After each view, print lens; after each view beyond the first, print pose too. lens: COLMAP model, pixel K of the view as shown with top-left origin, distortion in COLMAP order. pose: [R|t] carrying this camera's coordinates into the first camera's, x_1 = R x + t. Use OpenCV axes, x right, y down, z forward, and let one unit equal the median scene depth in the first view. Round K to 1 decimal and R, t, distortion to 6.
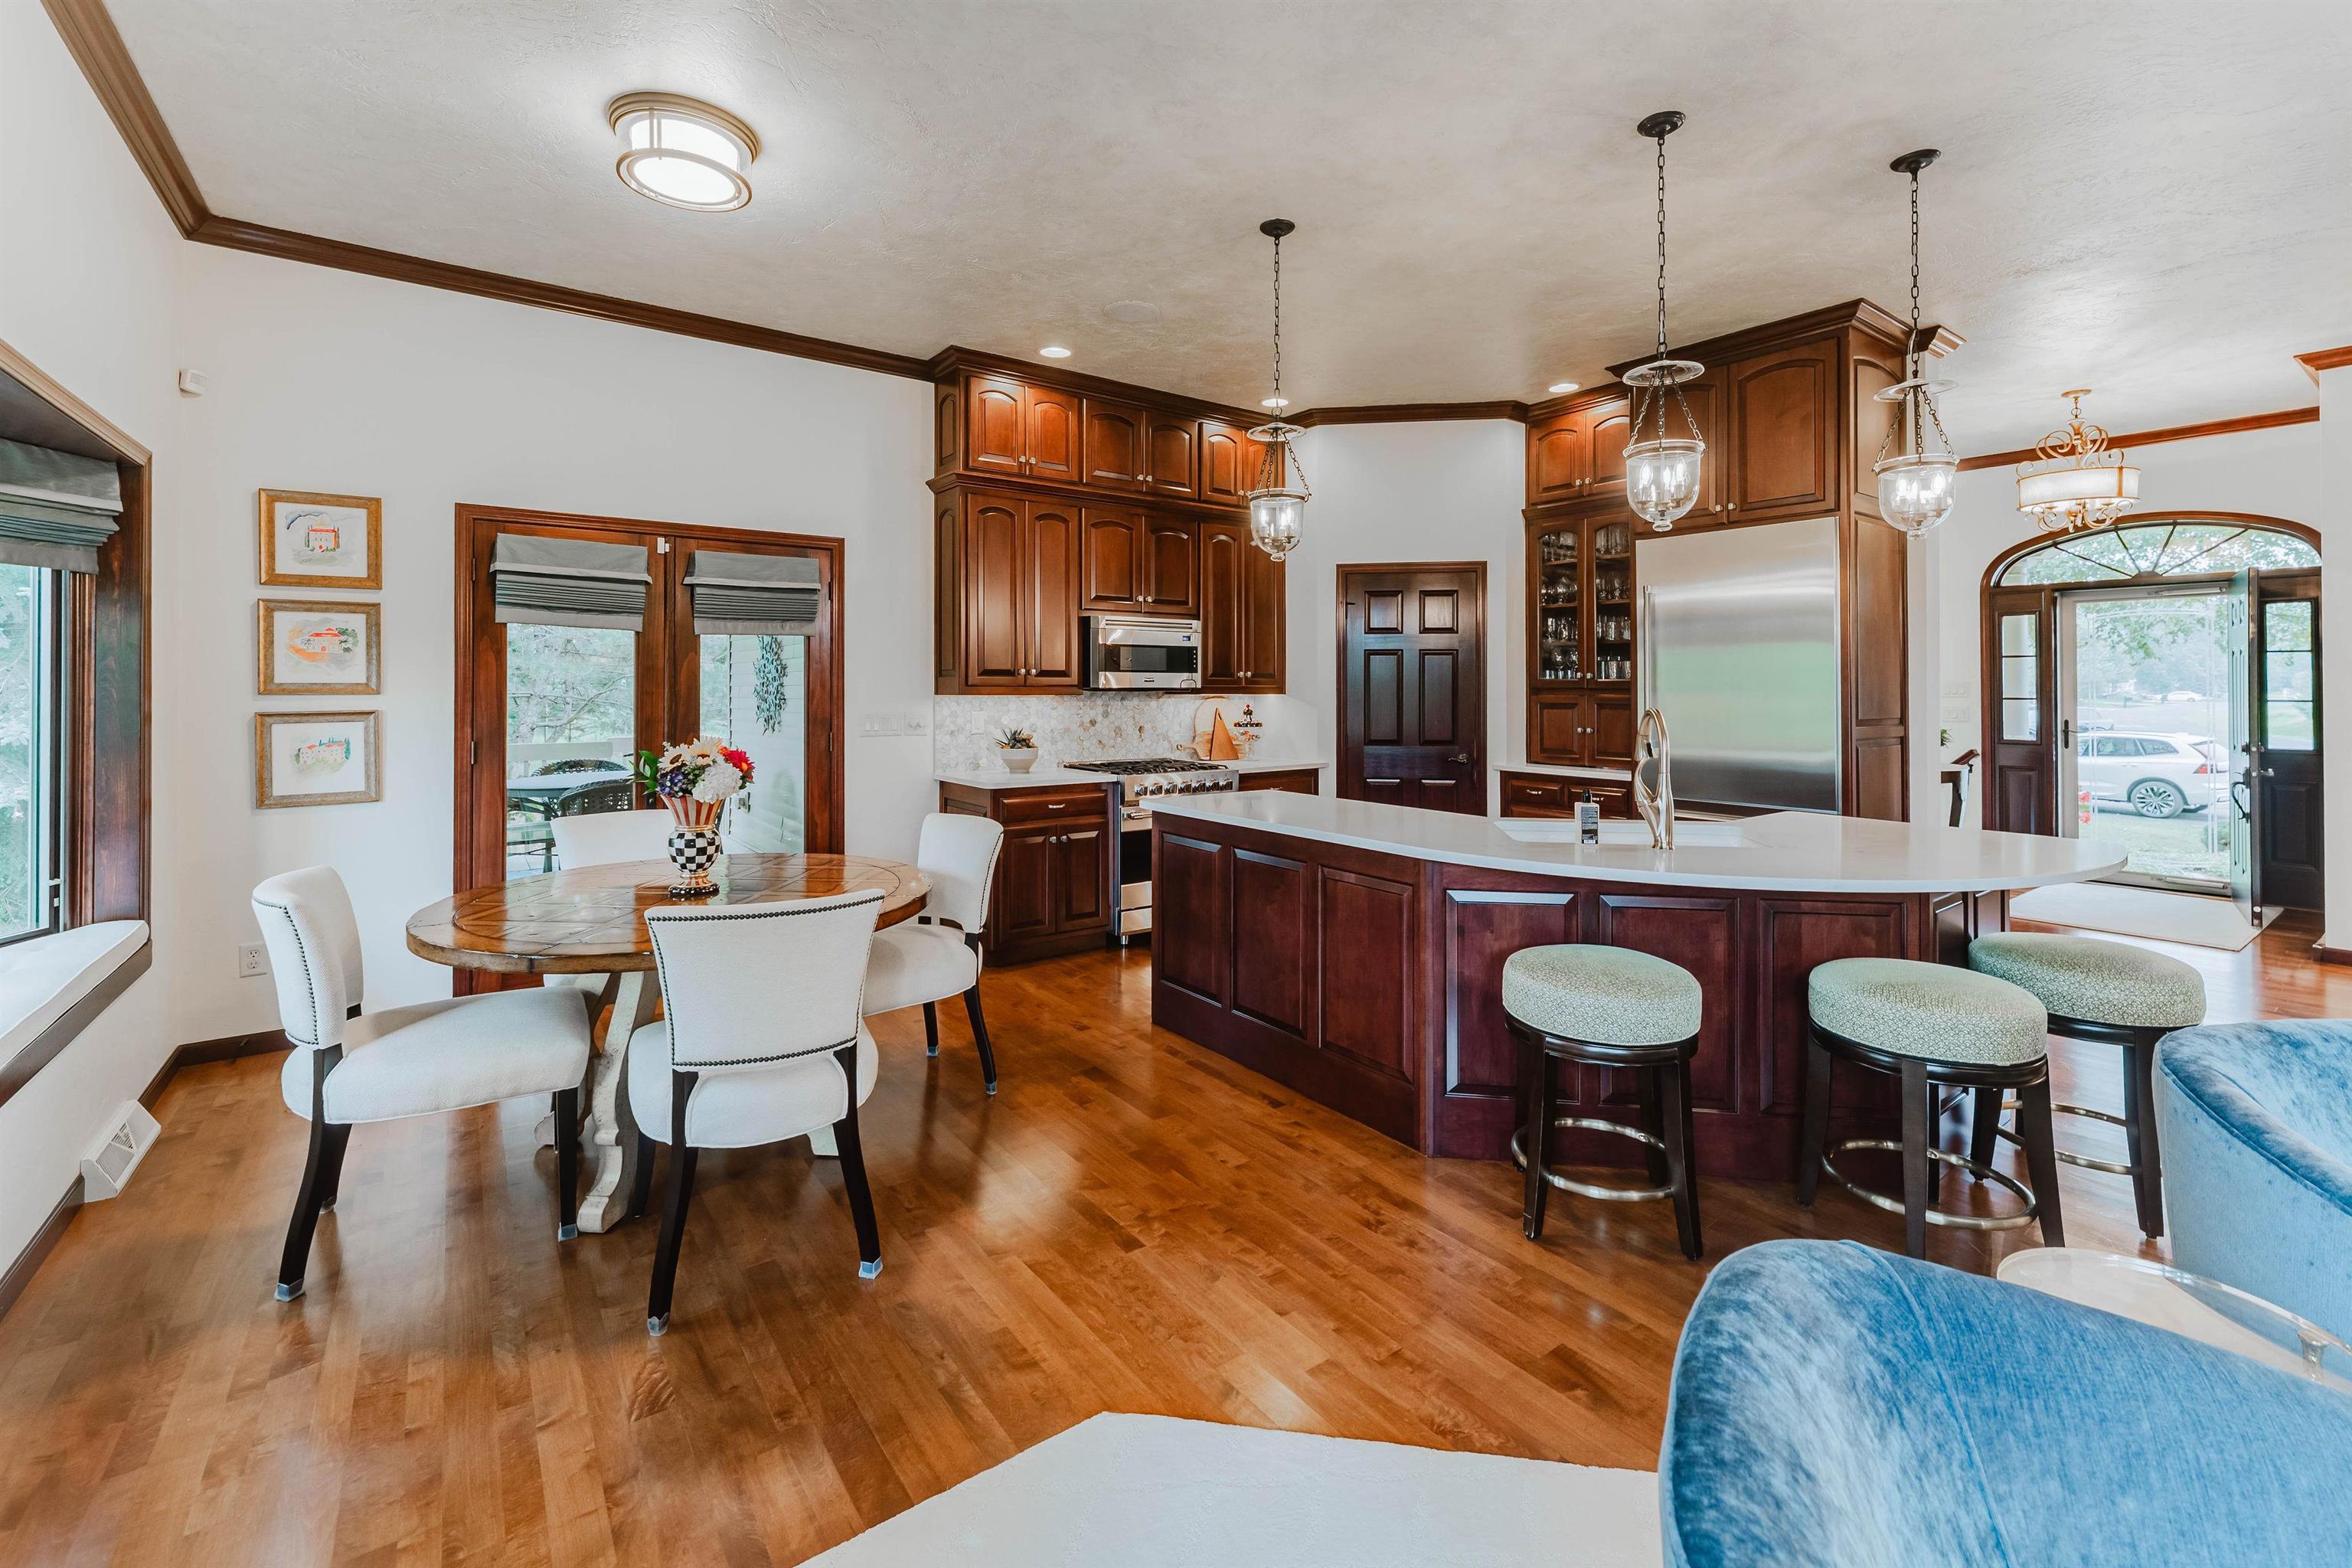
lens RADIAL K [[981.7, 0, 1169.3], [0, 981.7, 672.6], [0, 0, 1]] dist [-0.000519, -0.000155]
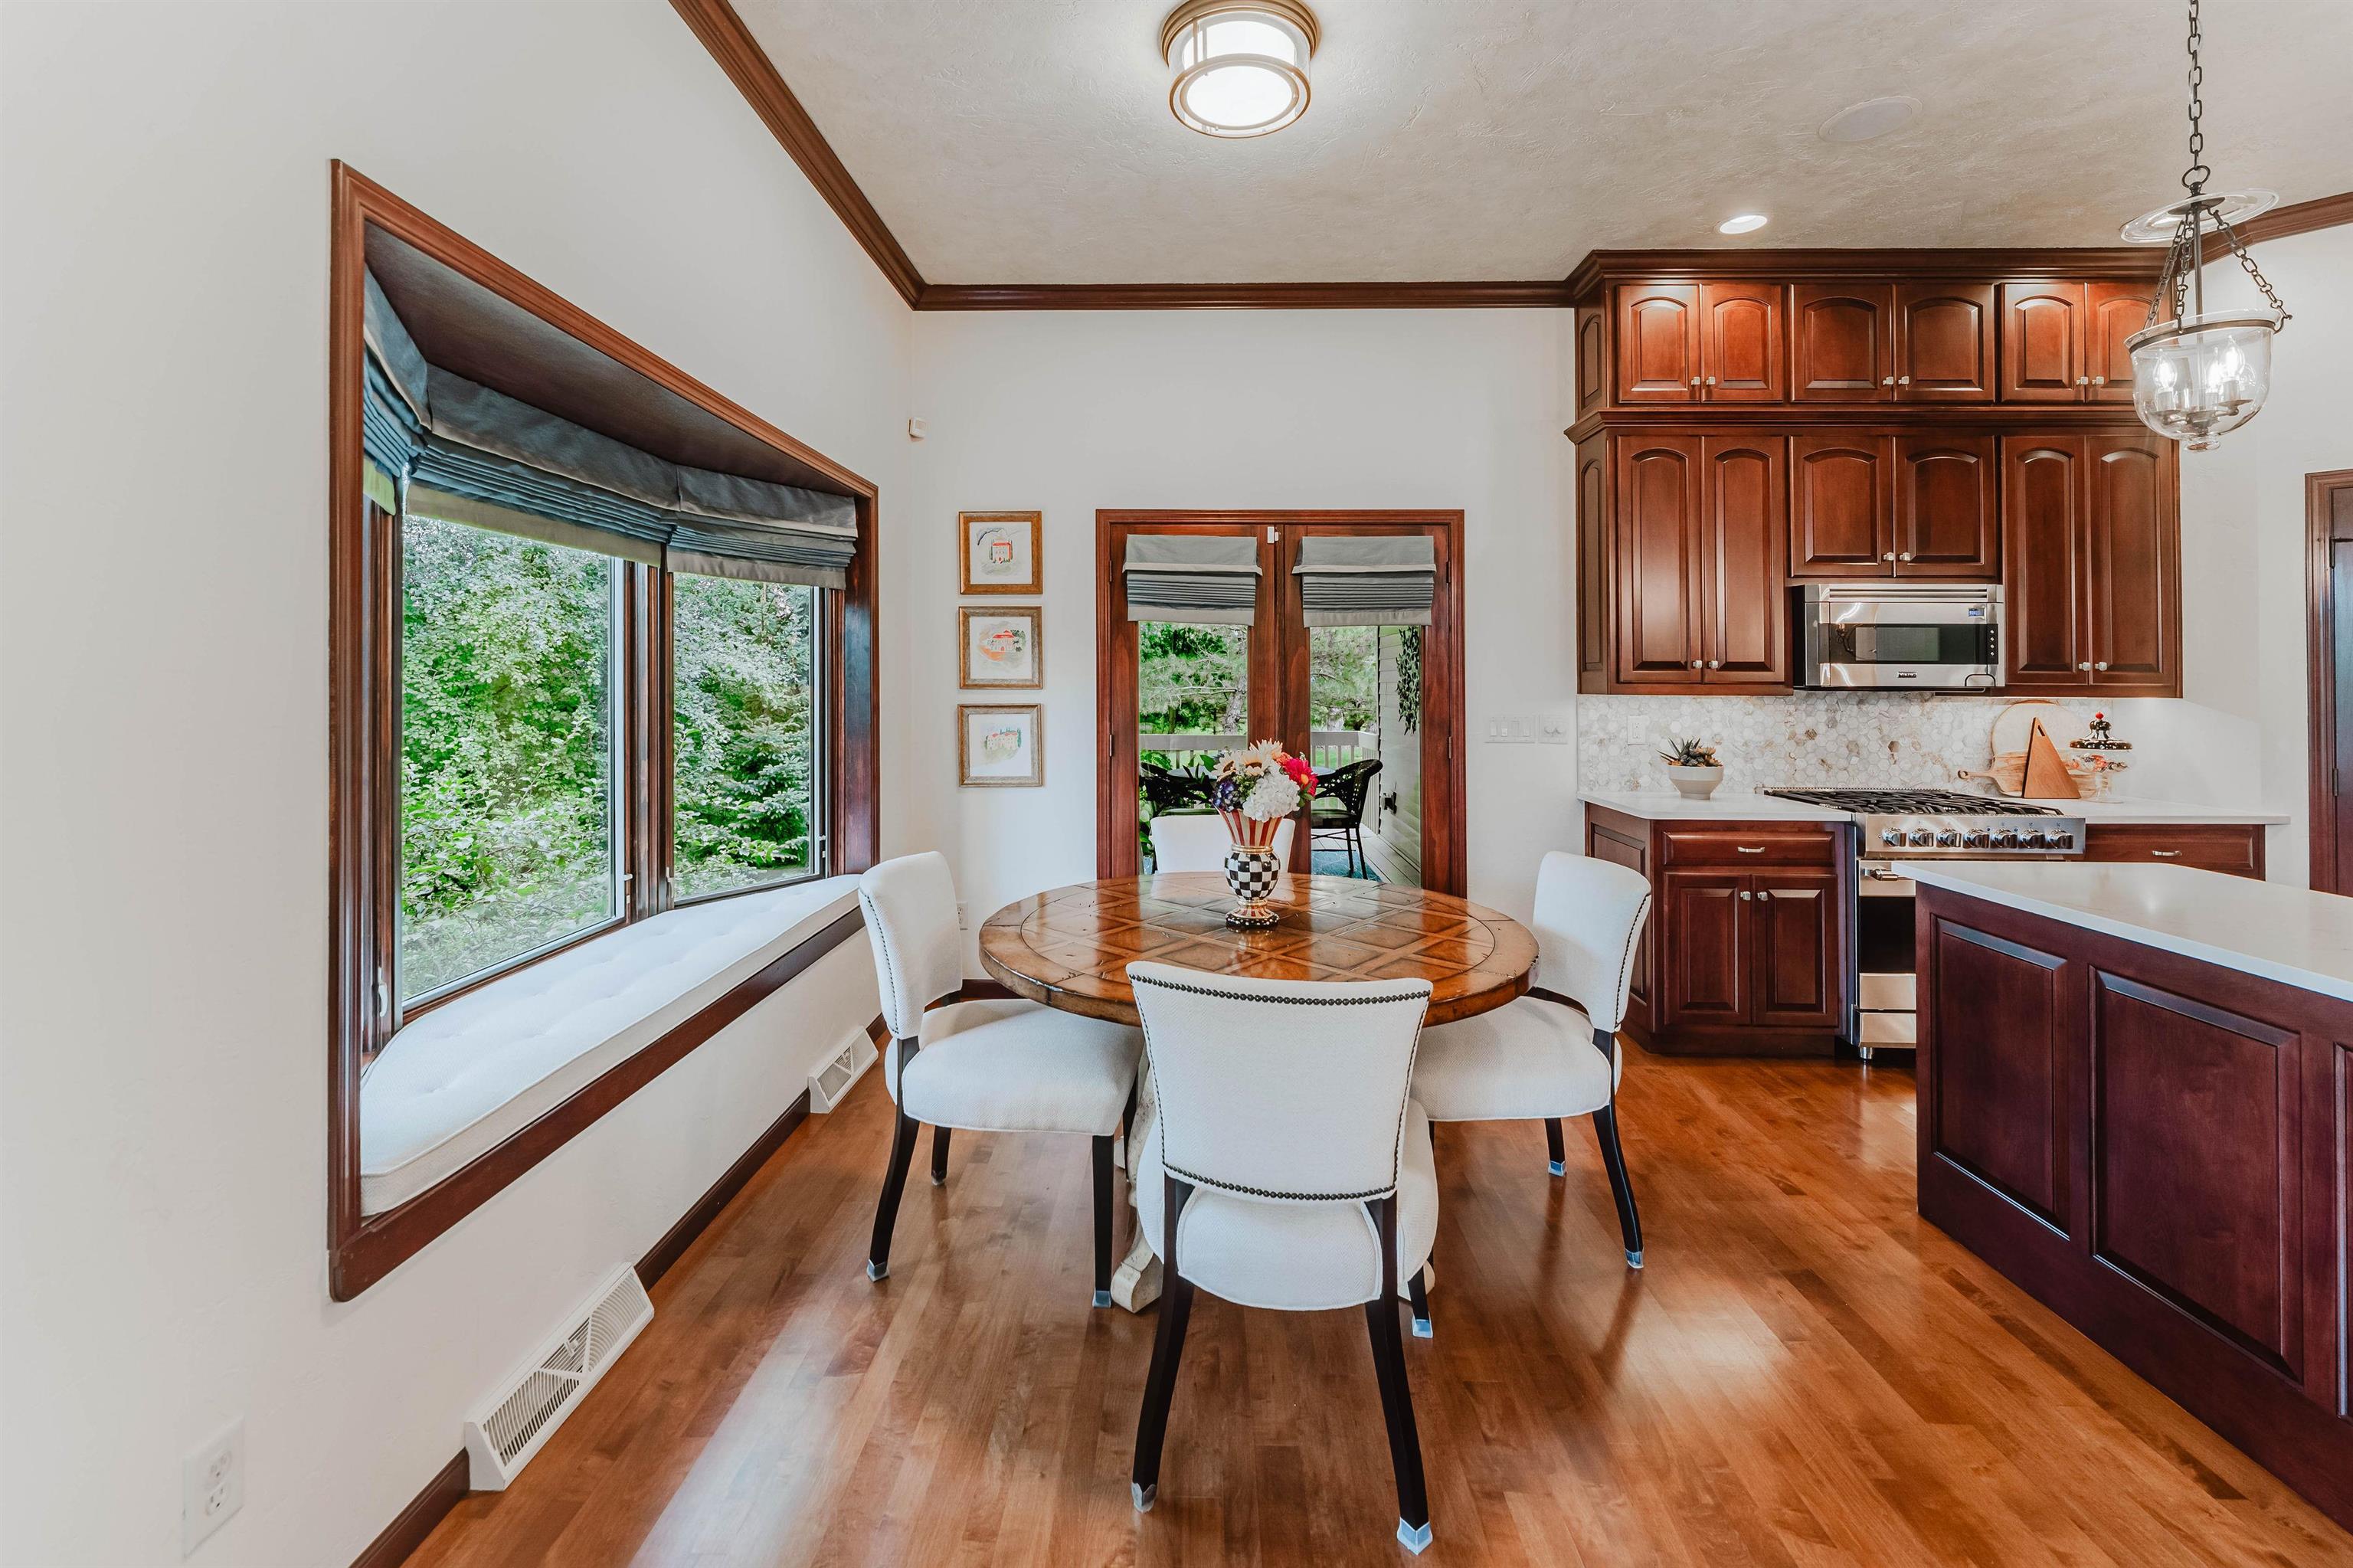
lens RADIAL K [[987.1, 0, 1181.1], [0, 987.1, 668.7], [0, 0, 1]] dist [-0.002813, -0.000101]
pose [[0.794345, -0.006841, -0.607429, -0.006027], [0.005931, 0.999976, -0.003507, 0.002932], [0.607438, -0.000817, 0.794366, 0.170186]]
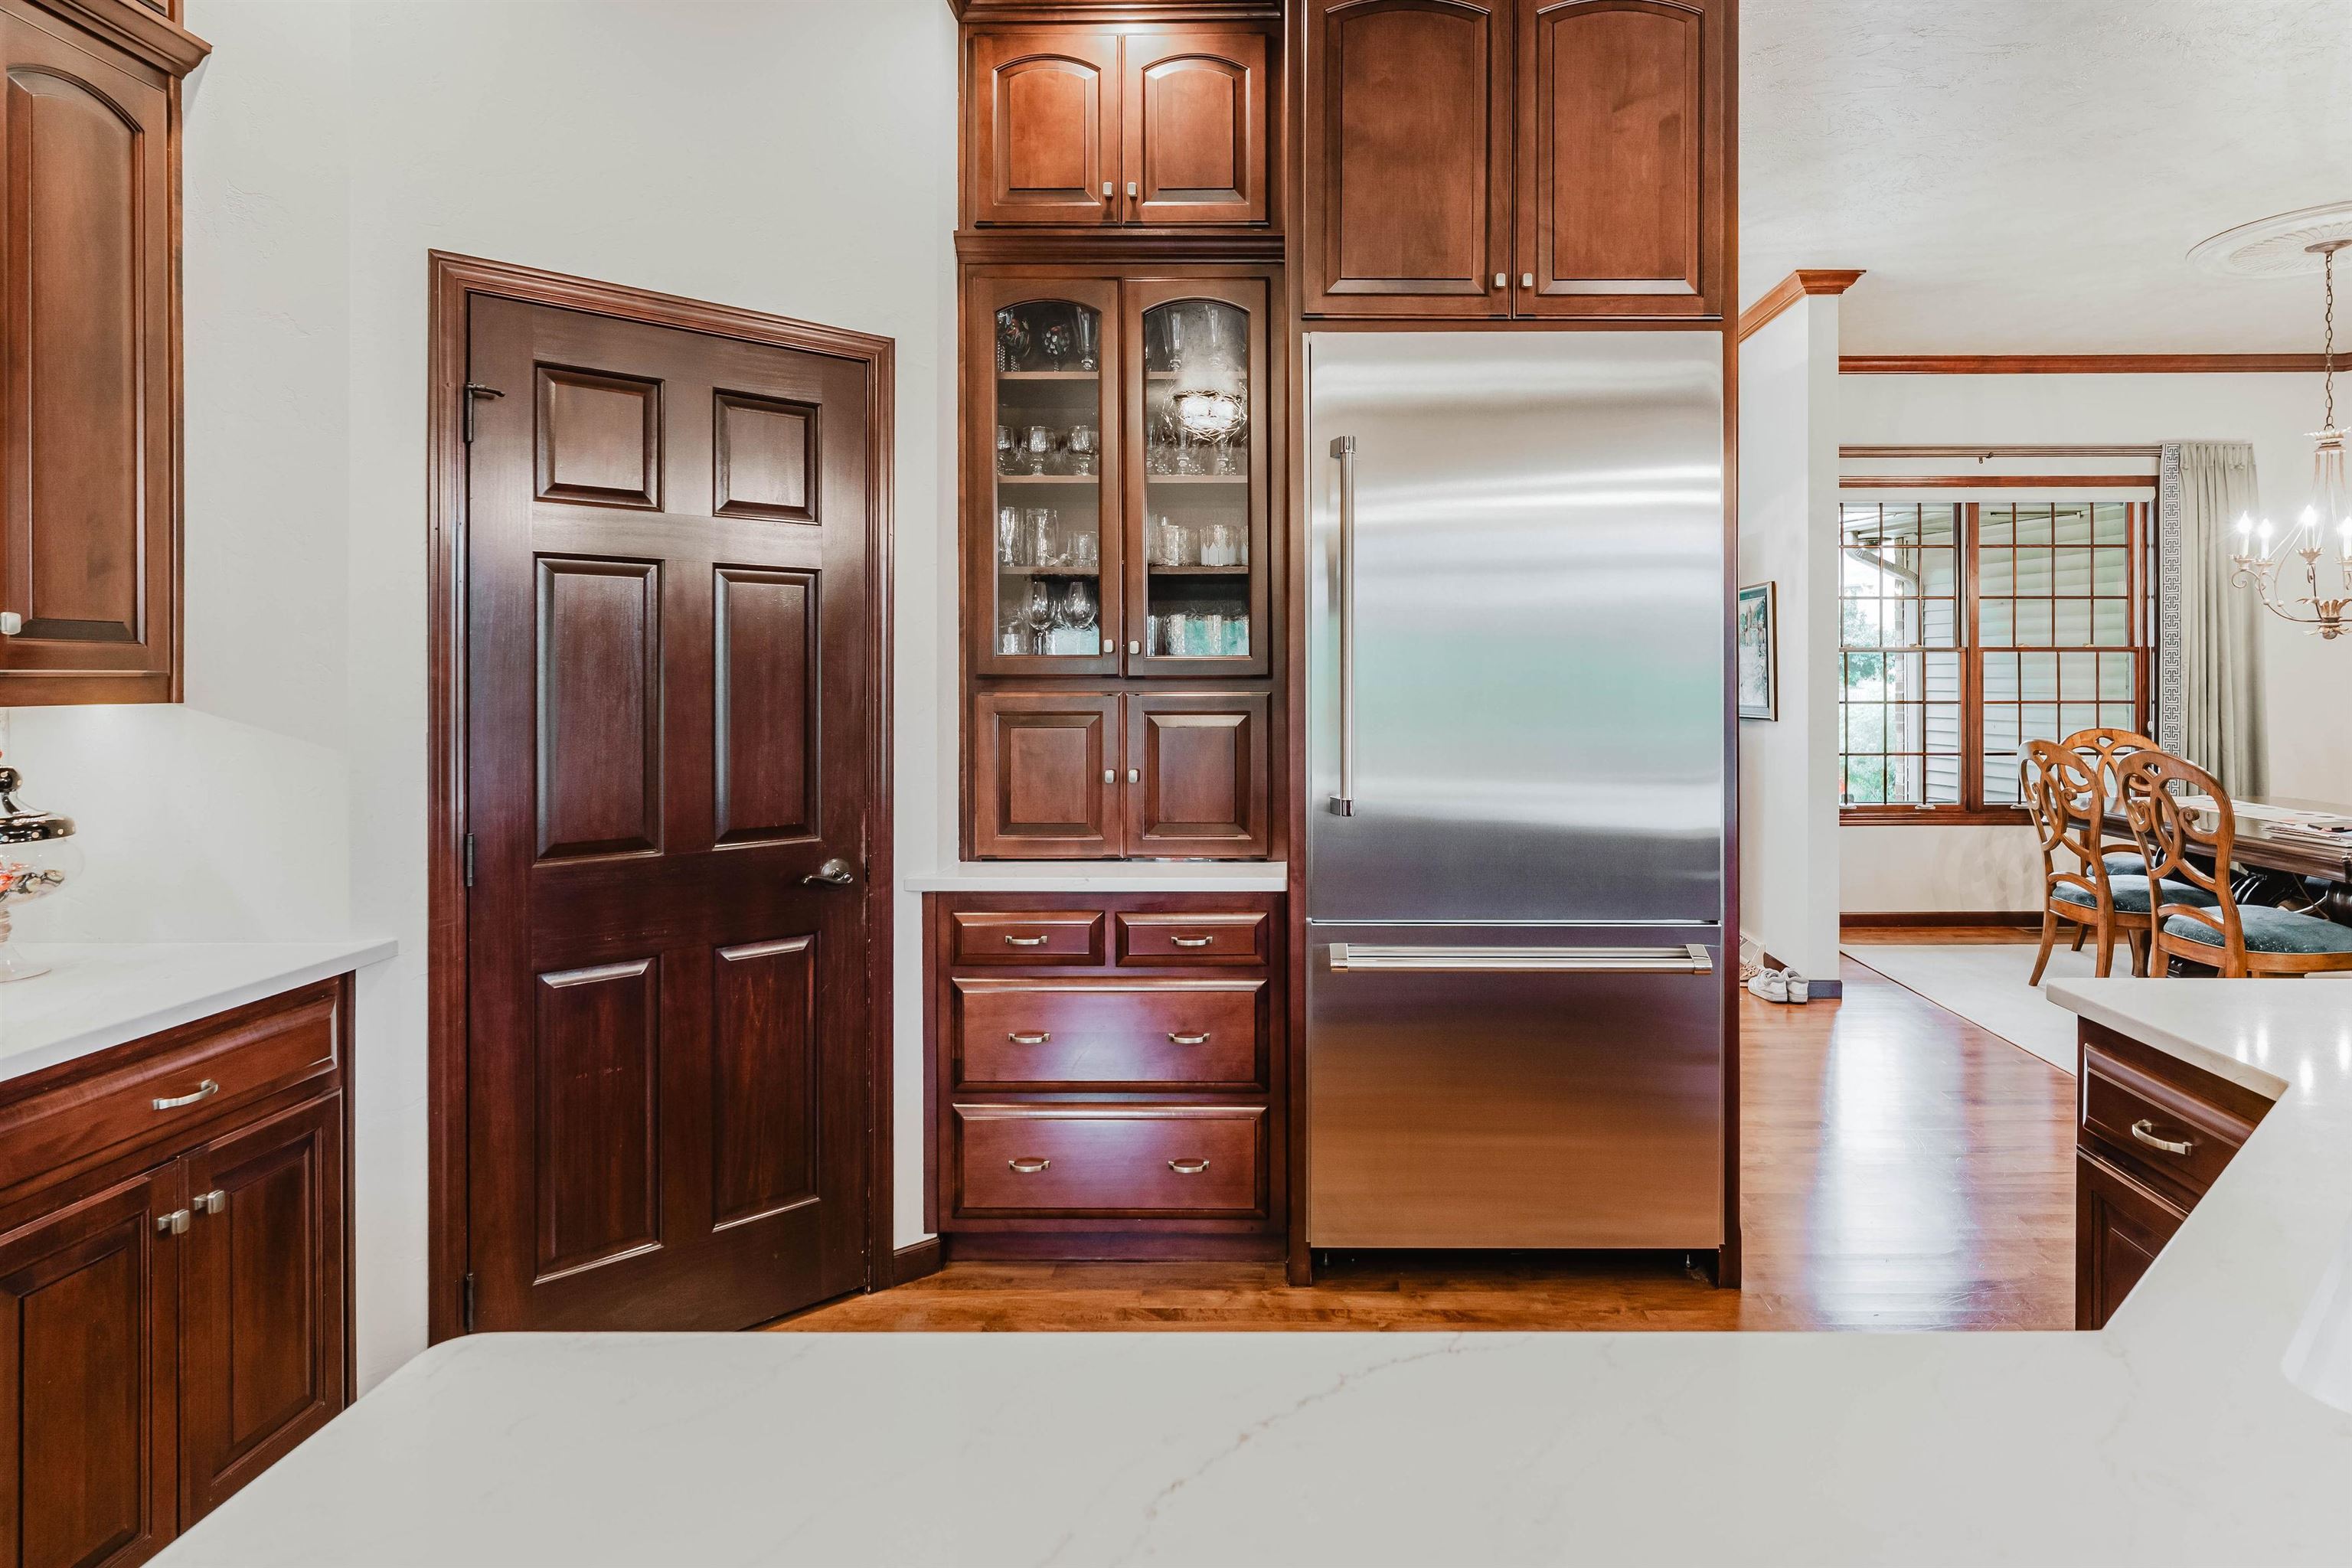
lens RADIAL K [[1285.9, 0, 1282.1], [0, 1285.9, 673.1], [0, 0, 1]] dist [-0.004121, -0.002749]
pose [[0.593781, -0.001073, 0.804626, 0.019101], [-0.008534, 0.999934, 0.007632, 0.011418], [-0.804581, -0.011398, 0.593733, 0.704896]]
